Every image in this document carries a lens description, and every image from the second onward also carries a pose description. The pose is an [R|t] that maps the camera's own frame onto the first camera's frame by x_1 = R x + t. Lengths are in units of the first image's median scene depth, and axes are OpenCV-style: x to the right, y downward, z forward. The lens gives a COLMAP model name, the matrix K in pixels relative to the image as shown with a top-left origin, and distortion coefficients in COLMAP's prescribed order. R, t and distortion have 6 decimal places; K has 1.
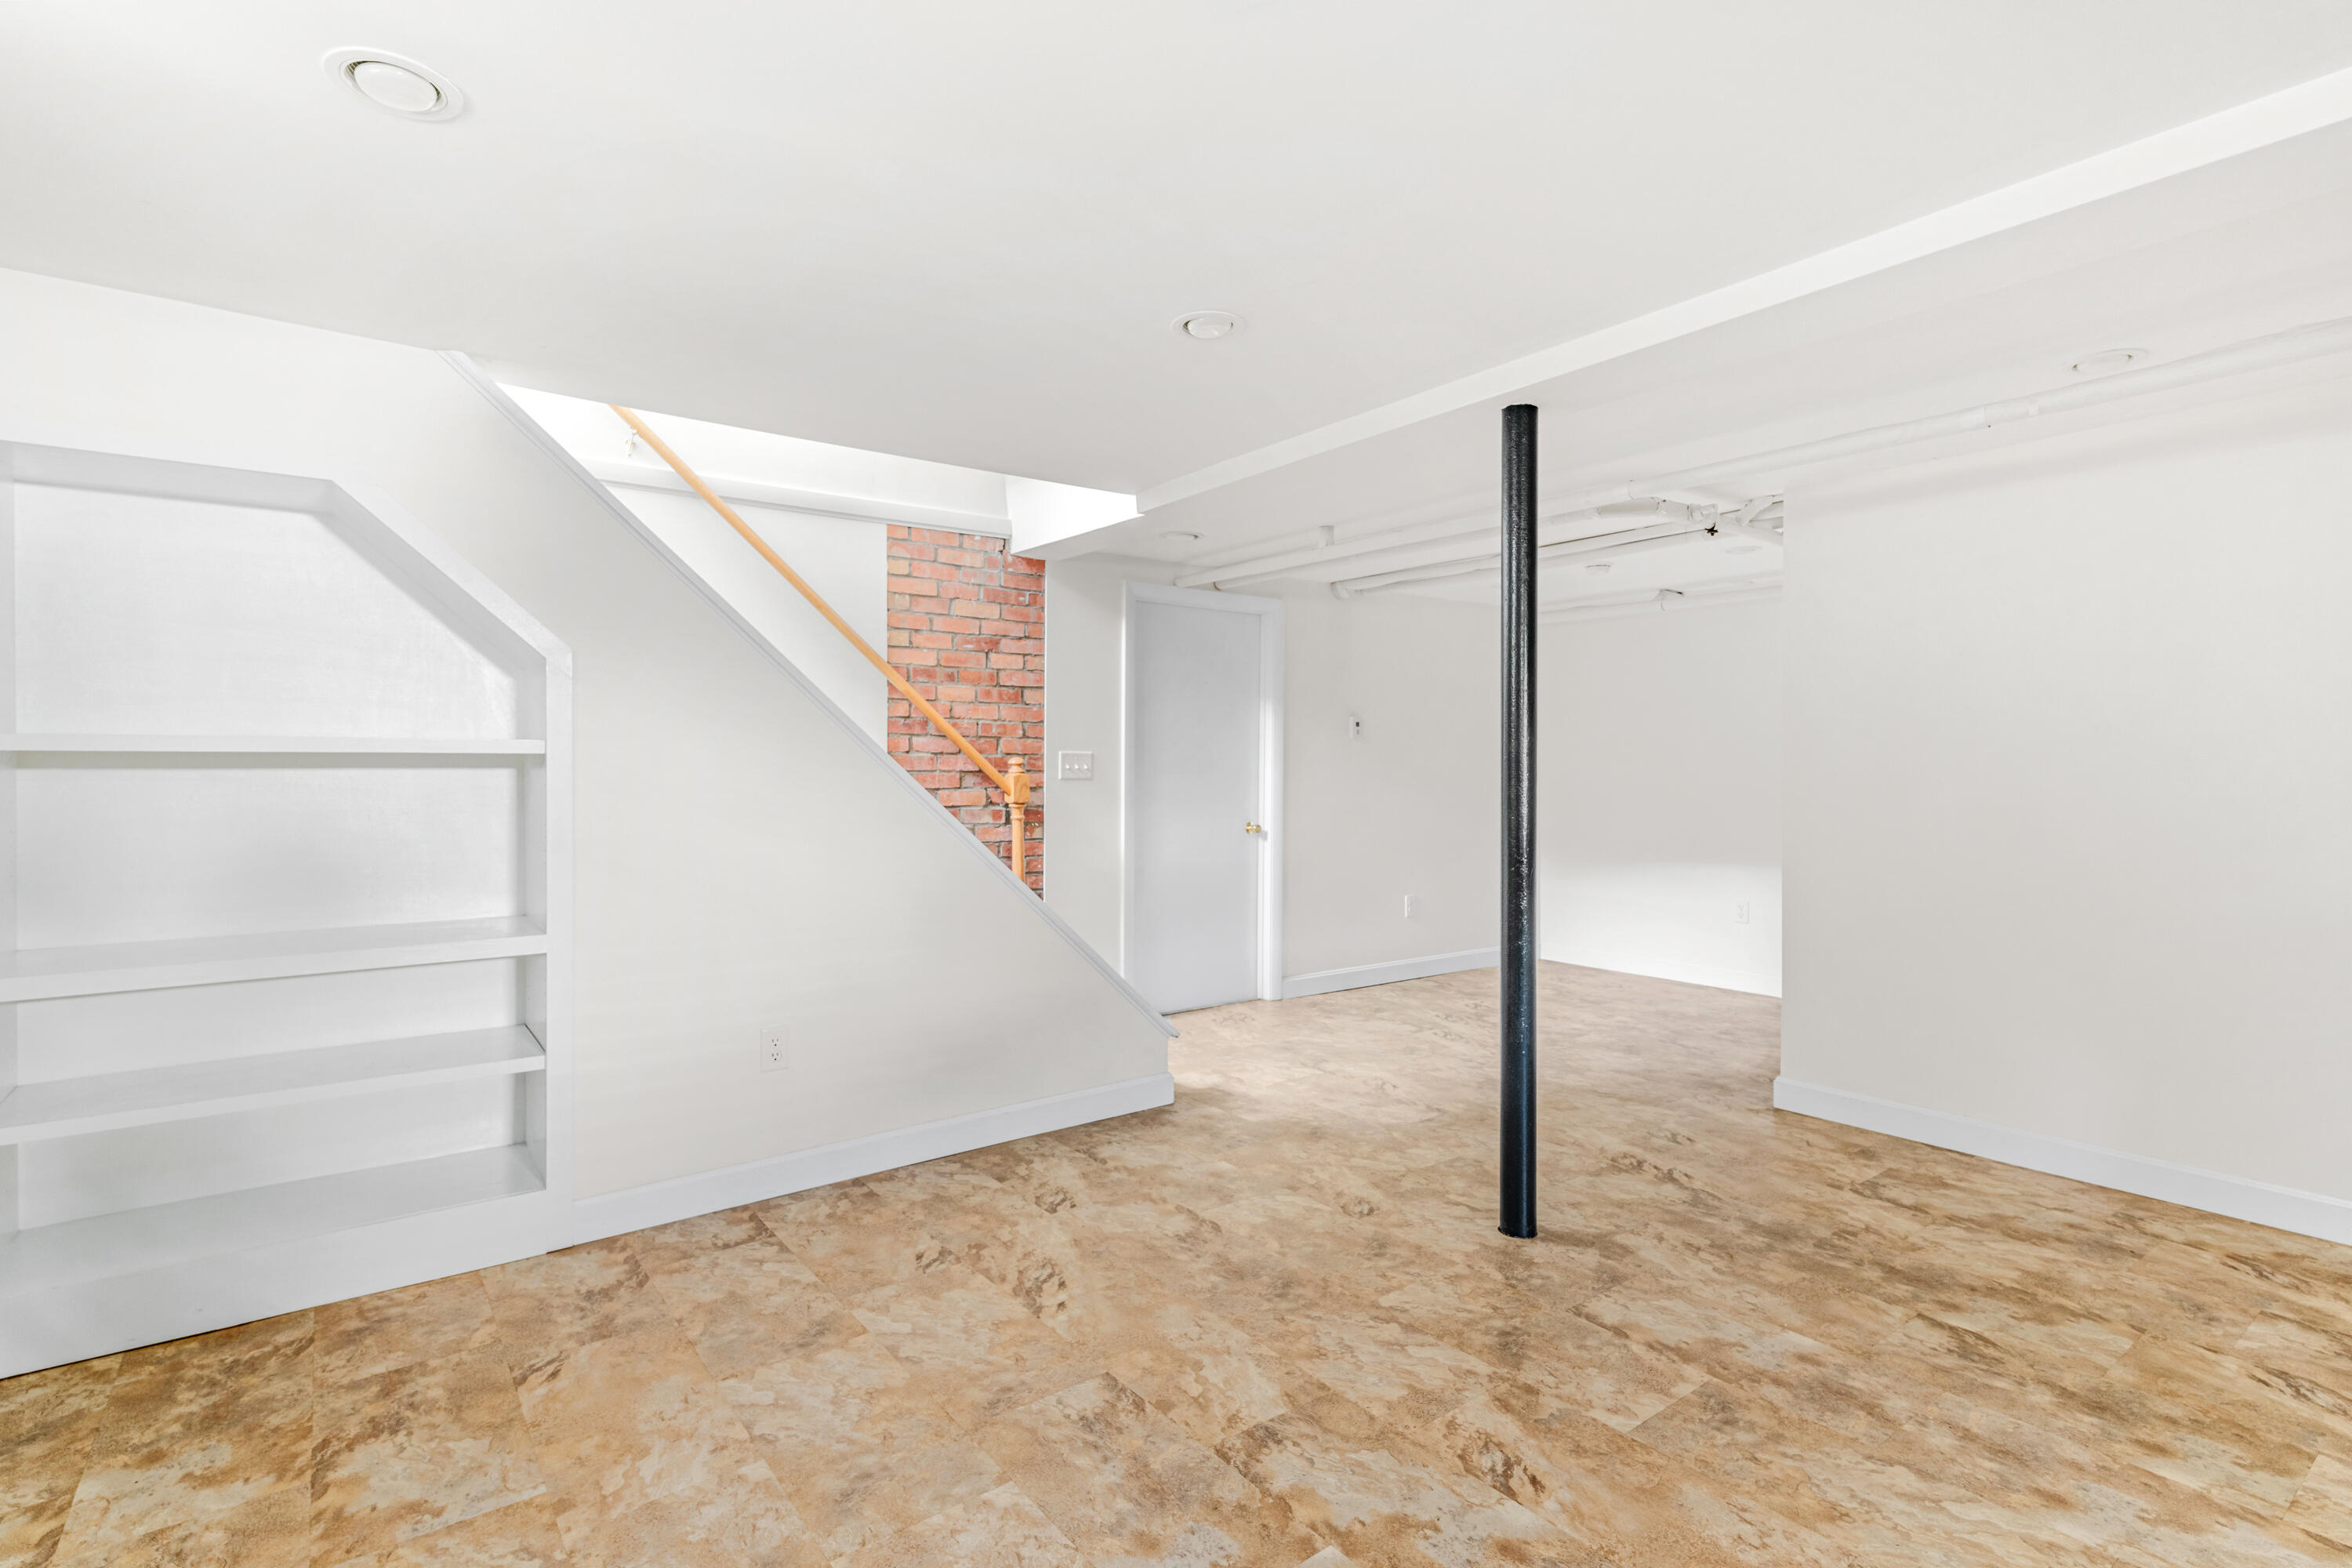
lens RADIAL K [[1130.1, 0, 1173.2], [0, 1130.1, 752.4], [0, 0, 1]] dist [-0.000585, -0.000306]
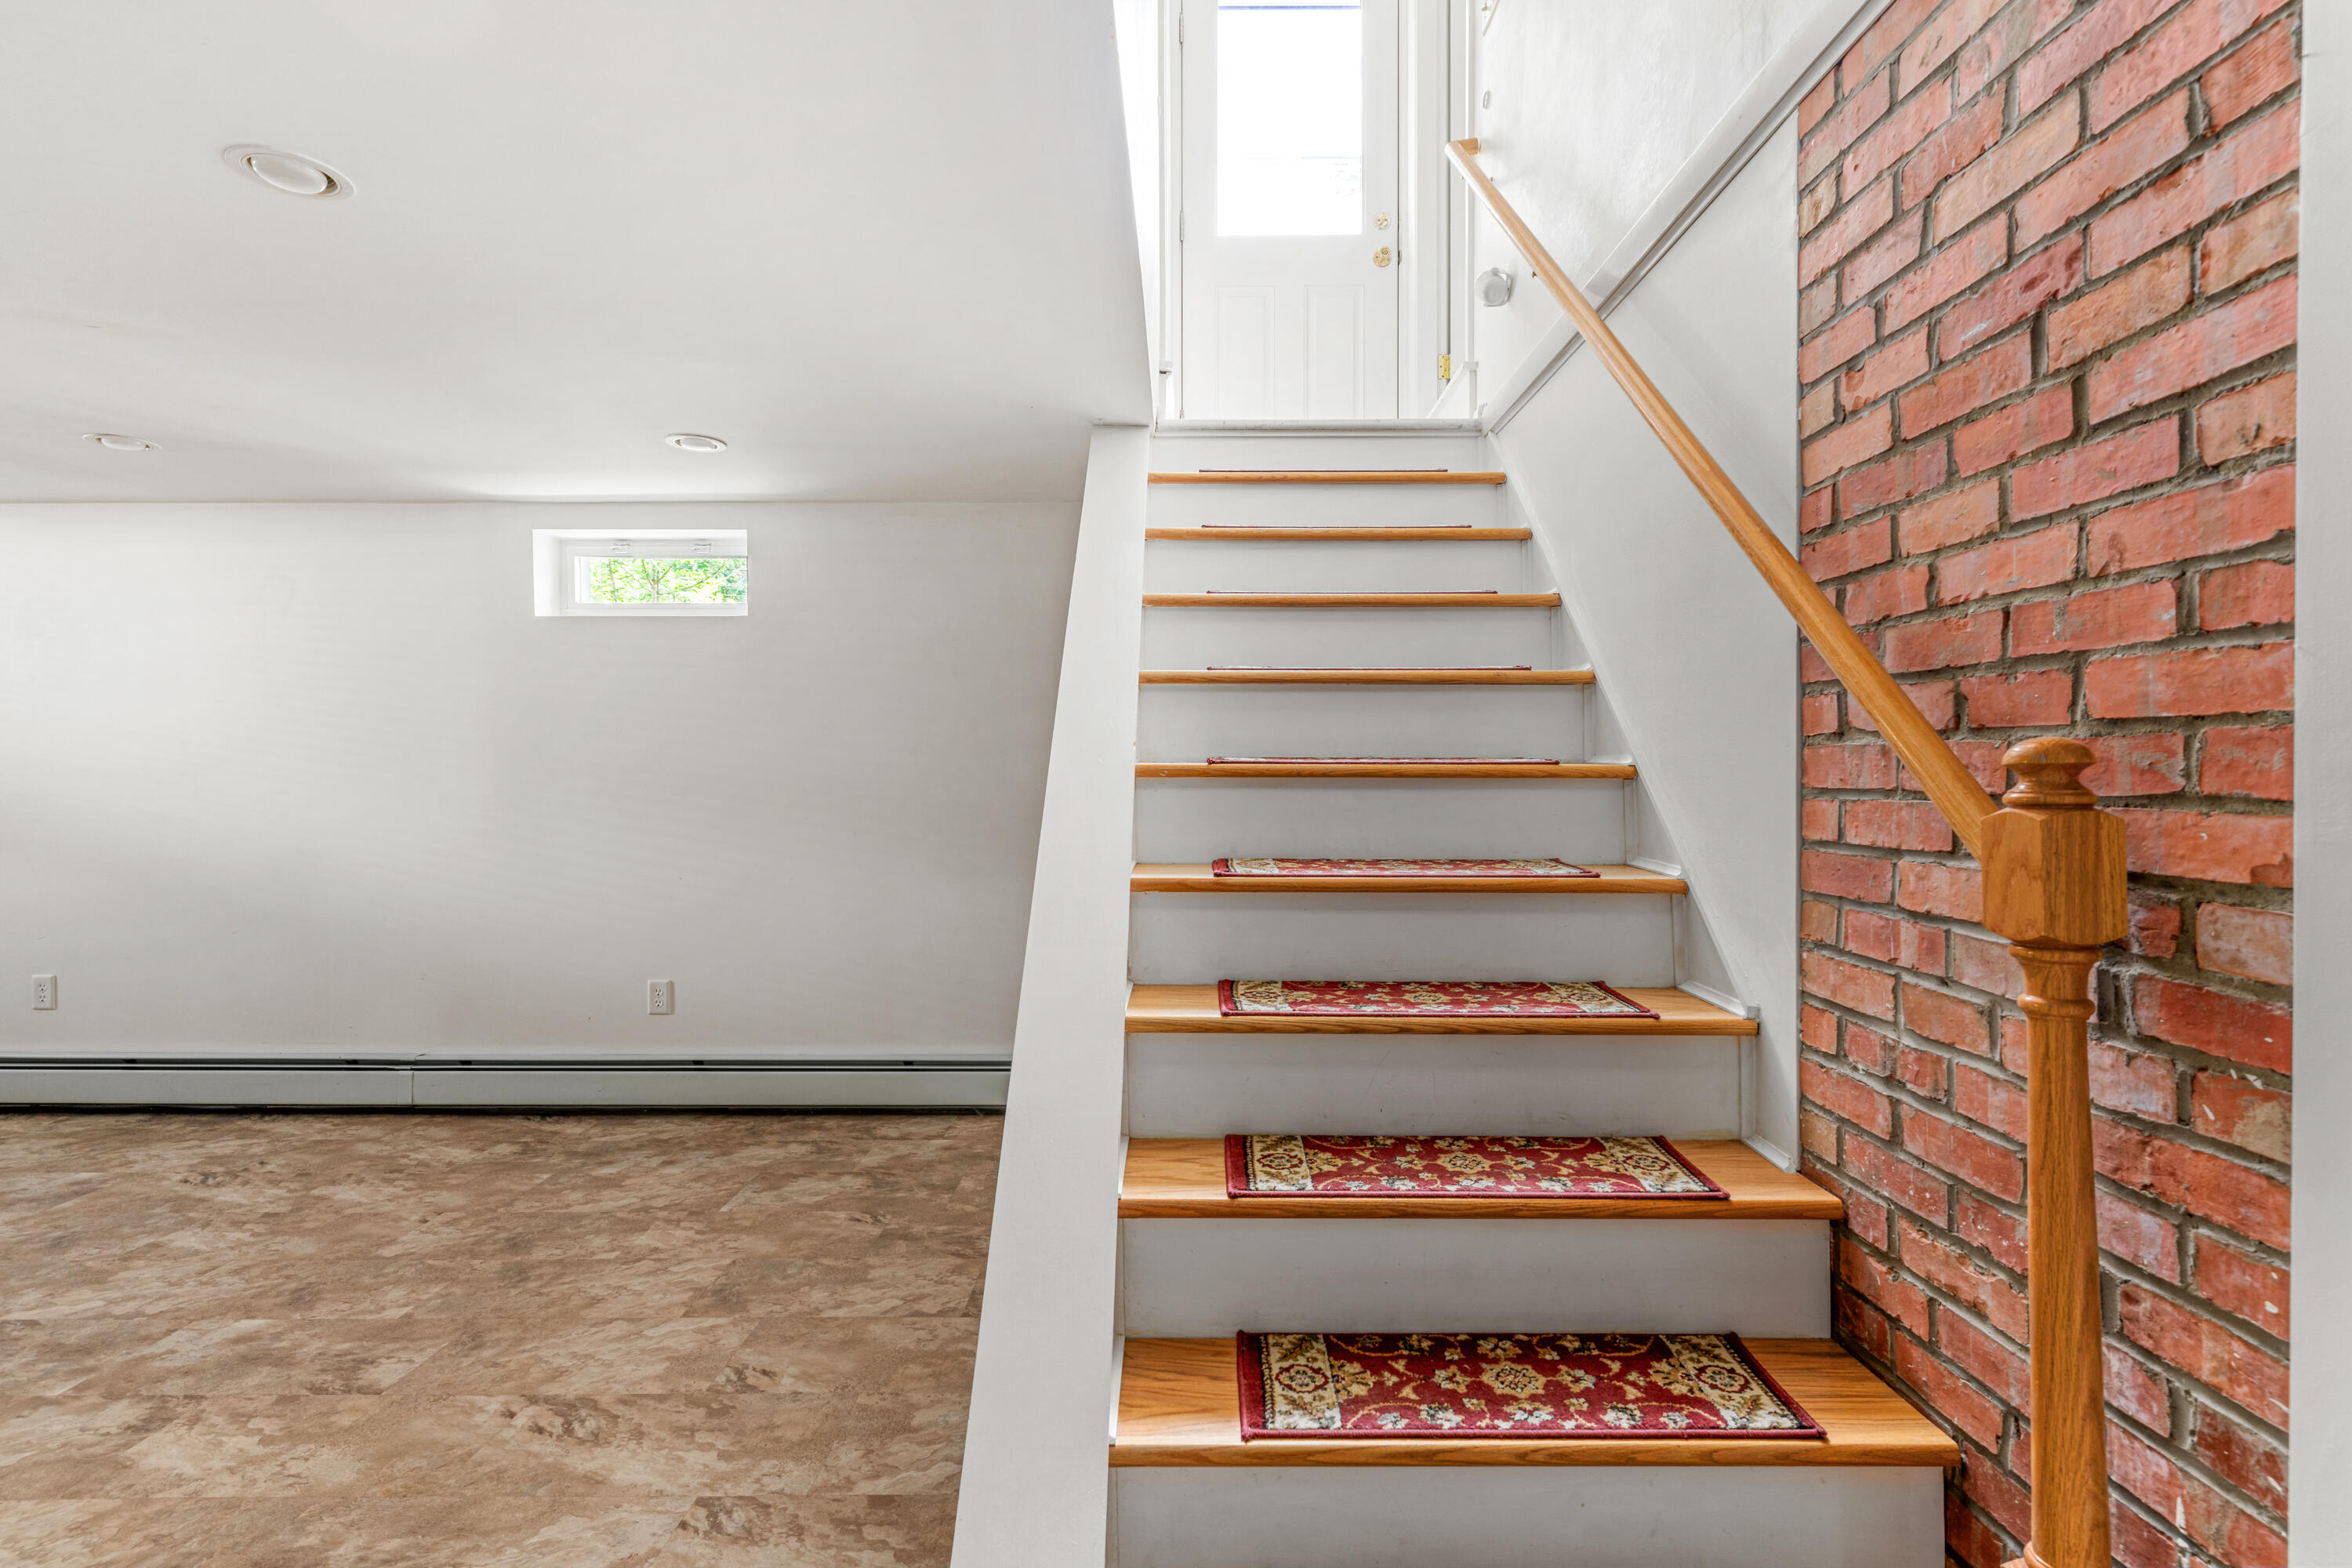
lens RADIAL K [[1111.7, 0, 1176.0], [0, 1111.7, 784.0], [0, 0, 1]] dist [-0.000053, -0.000751]
pose [[-0.591684, 0.005321, -0.806153, 0.144982], [0.008312, 0.999965, 0.000500, 0.012019], [0.806127, -0.006405, -0.591707, 1.005648]]
